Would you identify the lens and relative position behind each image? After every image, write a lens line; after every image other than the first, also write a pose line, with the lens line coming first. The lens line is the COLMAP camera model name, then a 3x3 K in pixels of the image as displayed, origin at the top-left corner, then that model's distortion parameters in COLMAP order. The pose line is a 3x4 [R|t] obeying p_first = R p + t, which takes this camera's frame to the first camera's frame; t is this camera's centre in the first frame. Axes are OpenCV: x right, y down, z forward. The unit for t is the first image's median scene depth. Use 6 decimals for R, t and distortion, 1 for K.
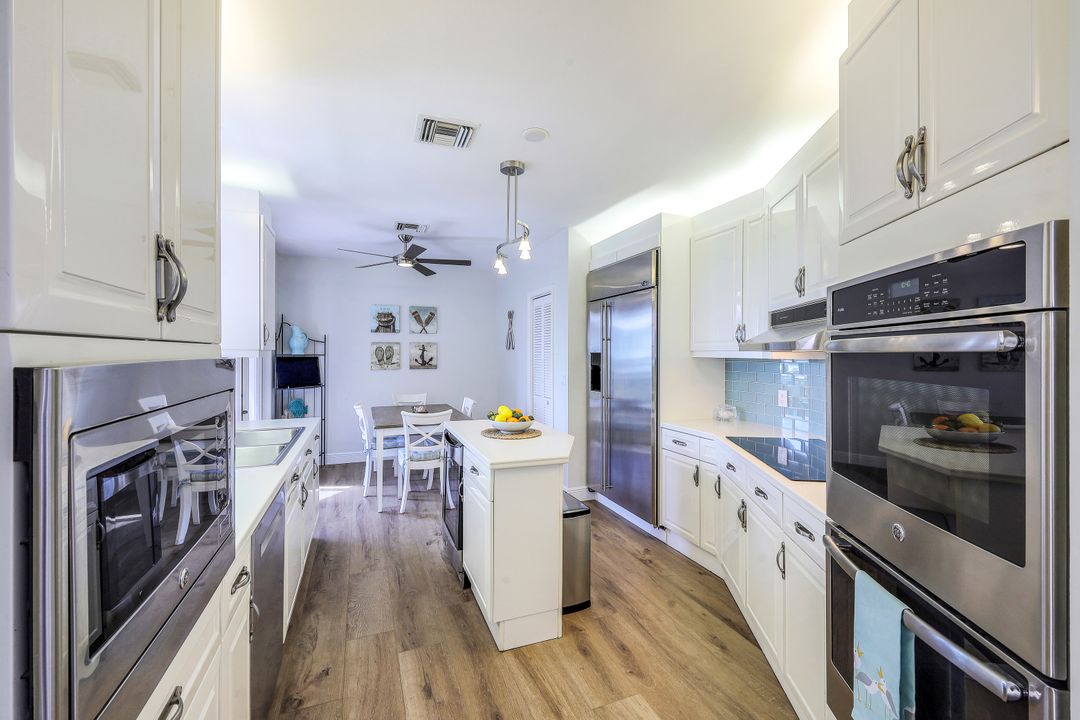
lens RADIAL K [[437.8, 0, 534.7], [0, 437.8, 357.4], [0, 0, 1]] dist [-0.001163, 0.001549]
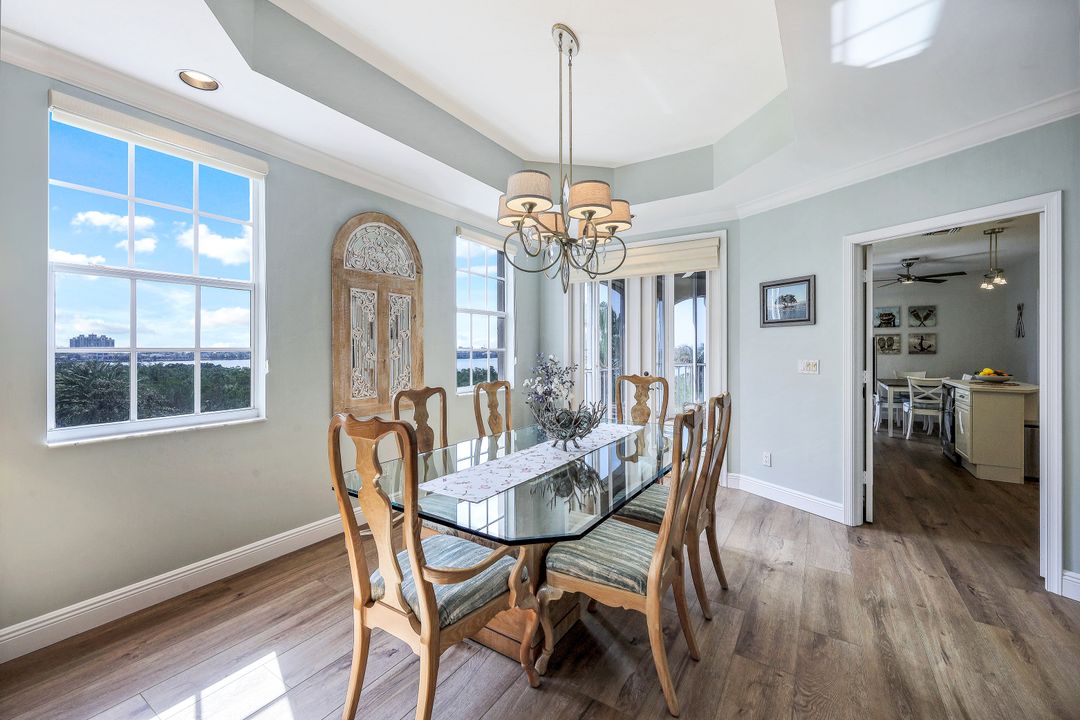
lens RADIAL K [[437.8, 0, 534.4], [0, 437.8, 348.1], [0, 0, 1]] dist [-0.001163, 0.001549]
pose [[0.572671, -0.005892, -0.819764, 0.226608], [-0.004014, 0.999942, -0.009991, 0.039801], [0.819776, 0.009012, 0.572614, -1.023981]]
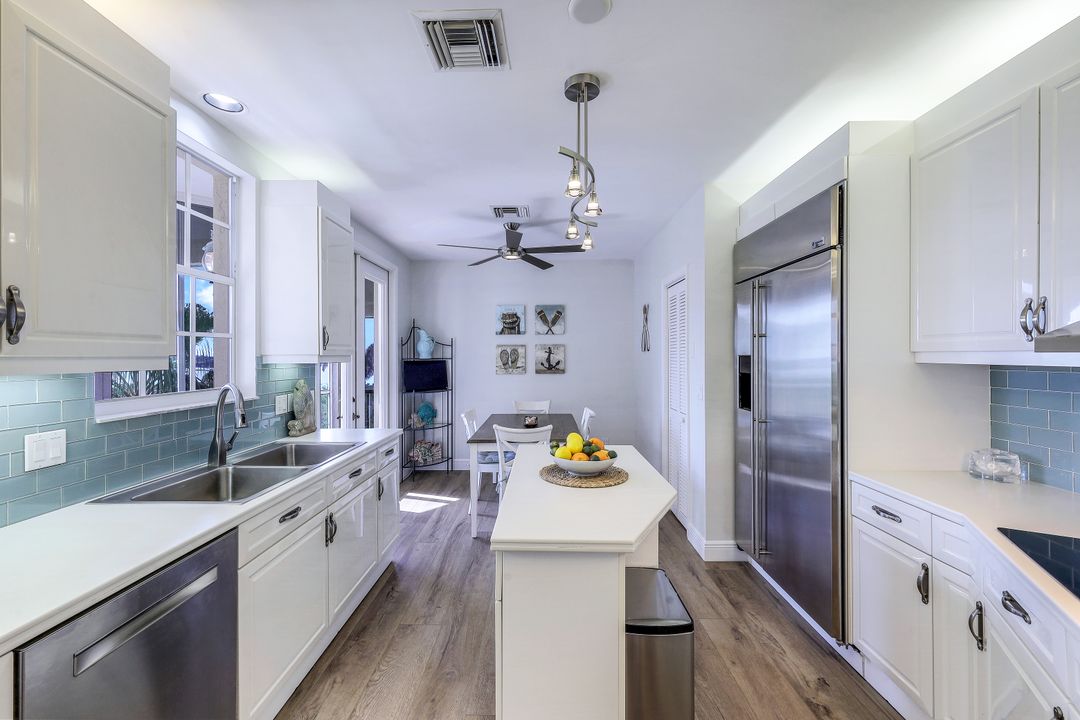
lens RADIAL K [[437.8, 0, 533.9], [0, 437.8, 357.8], [0, 0, 1]] dist [-0.001163, 0.001549]
pose [[0.926471, -0.004081, -0.376343, 0.085776], [0.003186, 0.999990, -0.003000, -0.005424], [0.376352, 0.001580, 0.926475, 0.212491]]
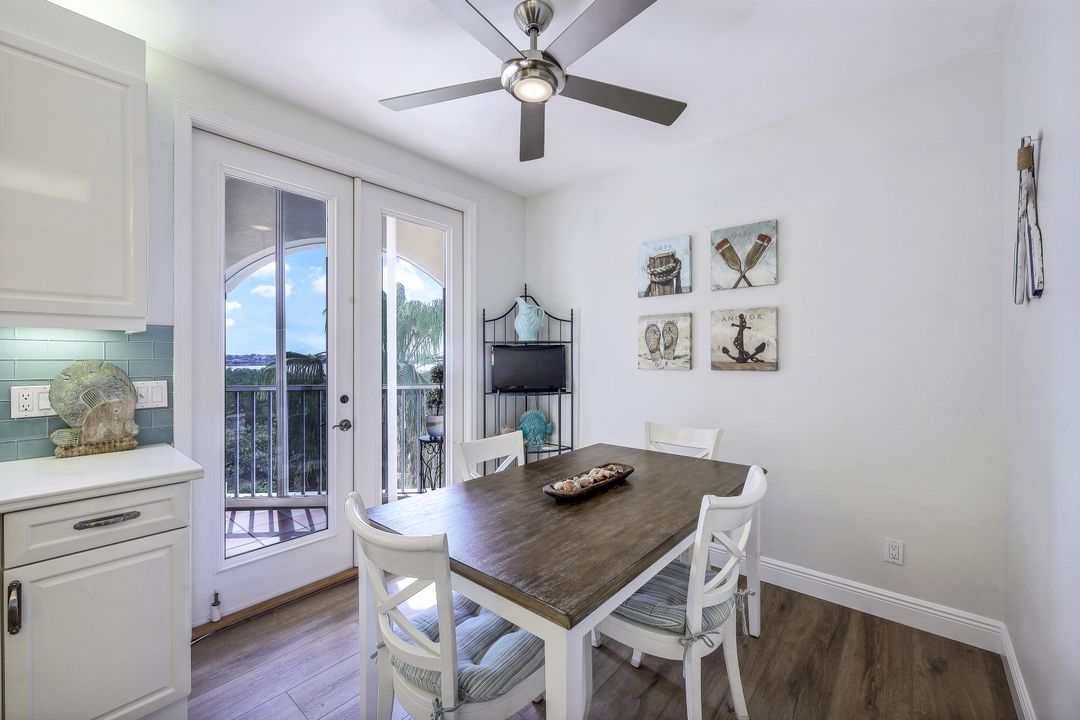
lens RADIAL K [[437.8, 0, 536.8], [0, 437.8, 356.5], [0, 0, 1]] dist [-0.001163, 0.001549]
pose [[0.471629, -0.000671, -0.881797, 0.043103], [-0.005196, 0.999980, -0.003540, 0.022584], [0.881782, 0.006252, 0.471616, 0.917685]]
